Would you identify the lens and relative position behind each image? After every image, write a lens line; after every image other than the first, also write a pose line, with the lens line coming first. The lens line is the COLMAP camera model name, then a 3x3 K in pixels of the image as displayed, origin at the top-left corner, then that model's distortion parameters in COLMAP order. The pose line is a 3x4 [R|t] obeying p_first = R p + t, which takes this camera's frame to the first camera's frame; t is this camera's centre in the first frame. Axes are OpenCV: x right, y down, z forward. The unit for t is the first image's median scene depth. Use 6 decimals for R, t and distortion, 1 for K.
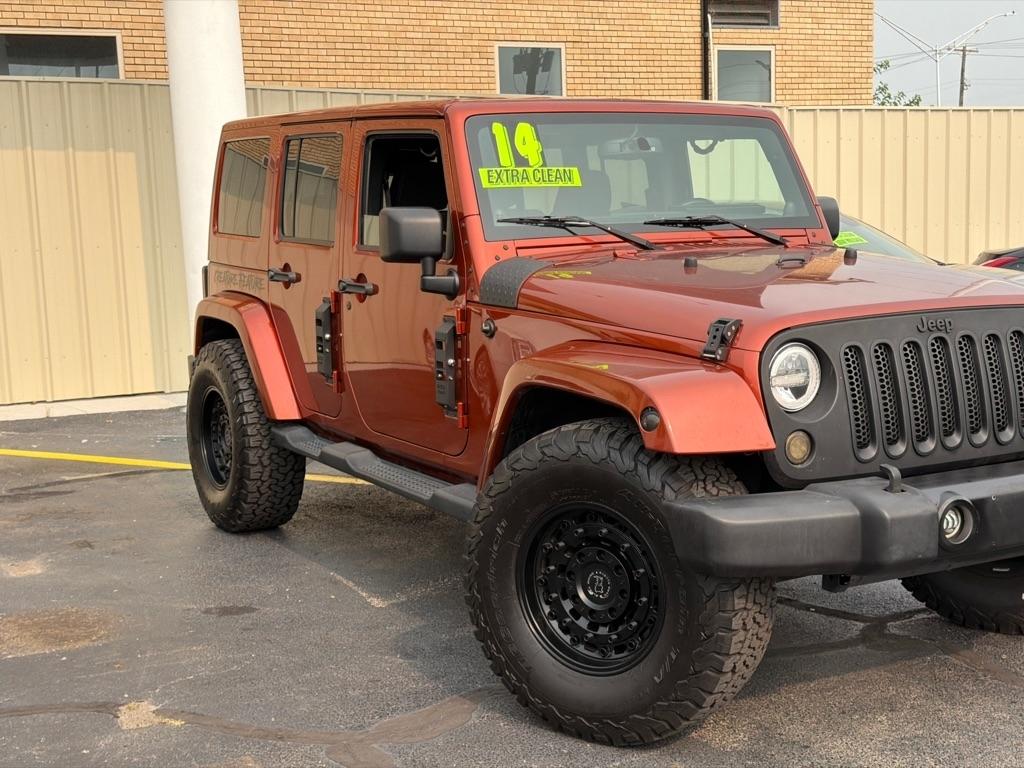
lens RADIAL K [[1434.0, 0, 516.0], [0, 1434.0, 393.8], [0, 0, 1]] dist [0.221646, -0.550870]
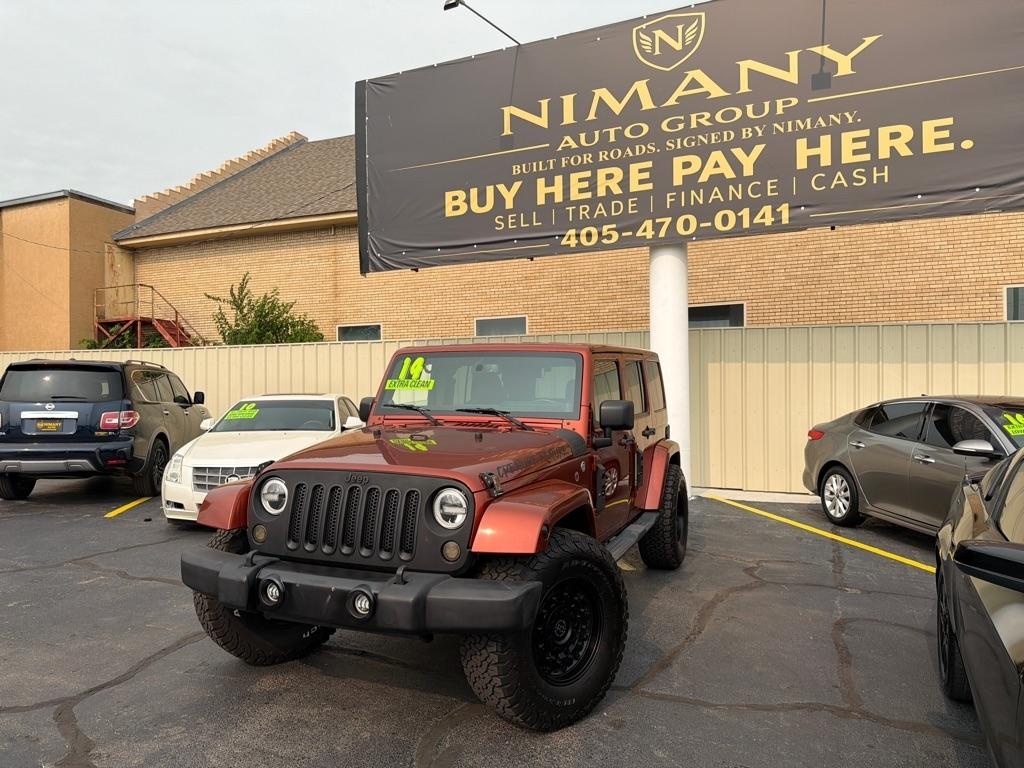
lens RADIAL K [[720.5, 0, 506.9], [0, 720.5, 393.4], [0, 0, 1]] dist [0.052283, -0.101380]
pose [[0.634935, 0.016361, -0.772392, 0.896030], [-0.105112, 0.992308, -0.065386, -0.094505], [0.765382, 0.122704, 0.631771, 0.507068]]
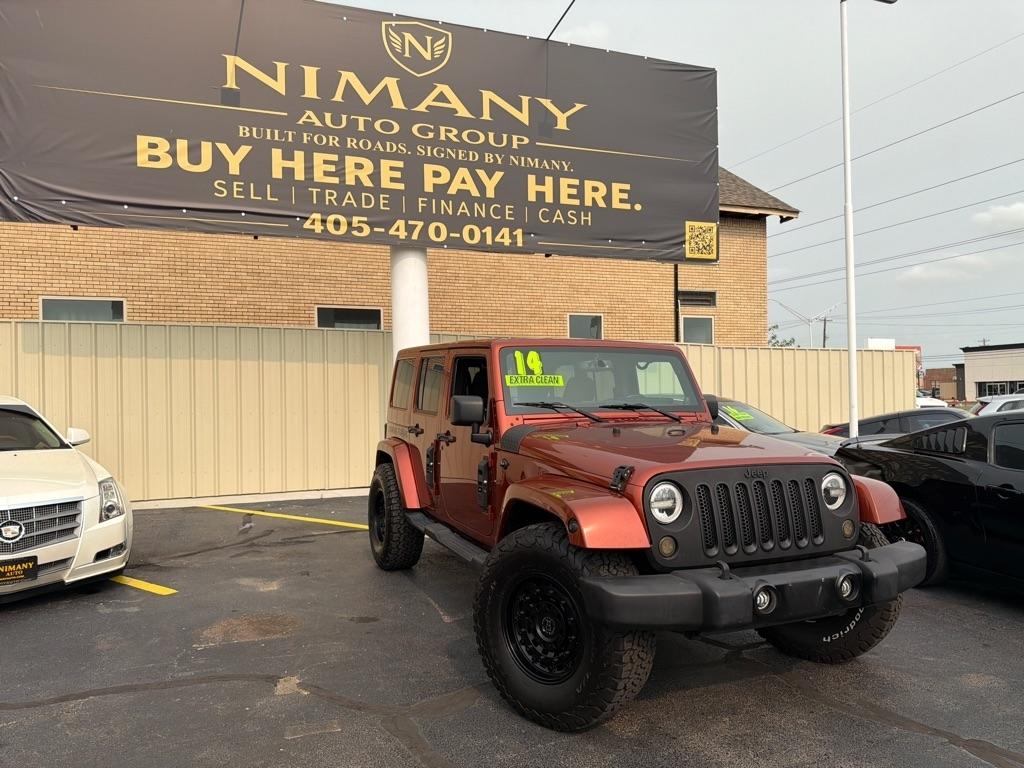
lens RADIAL K [[716.9, 0, 512.0], [0, 716.9, 384.0], [0, 0, 1]] dist [0.148218, -0.295879]
pose [[0.993275, 0.017804, -0.114404, 0.089290], [-0.033681, 0.989806, -0.138386, -0.020992], [0.110774, 0.141308, 0.983748, 0.115166]]
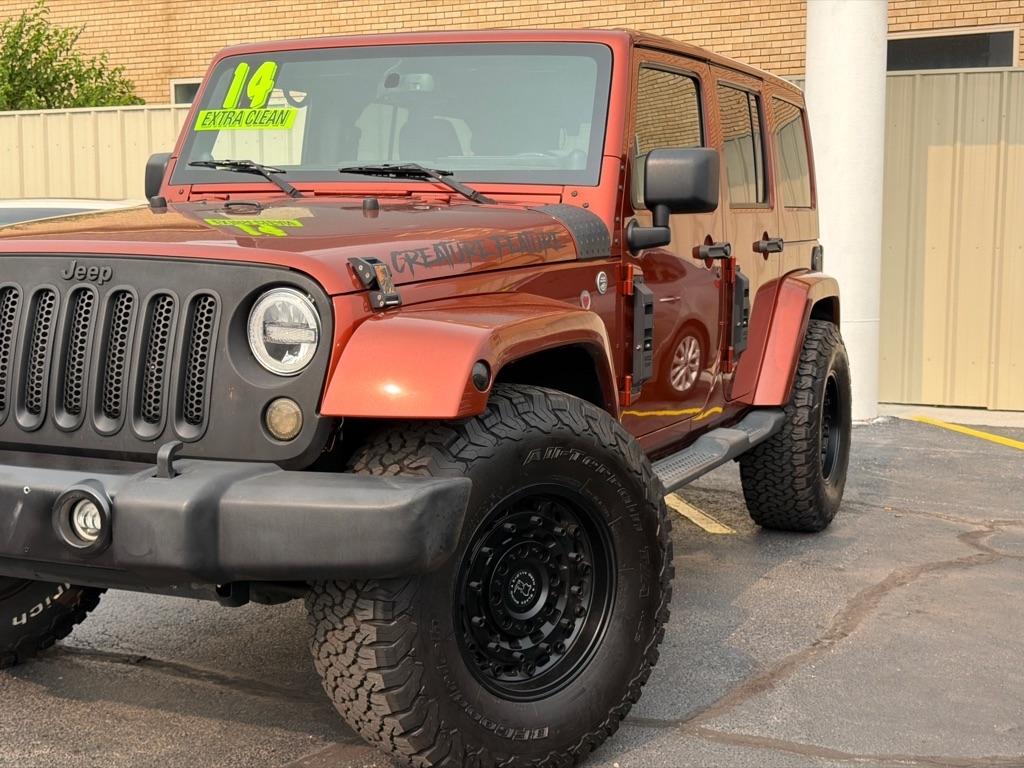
lens RADIAL K [[1425.7, 0, 517.8], [0, 1425.7, 433.3], [0, 0, 1]] dist [0.233276, -0.745868]
pose [[0.621211, 0.117477, -0.774788, 0.895805], [-0.112861, 0.991804, 0.059892, -0.029898], [0.775474, 0.050238, 0.629378, 0.595354]]
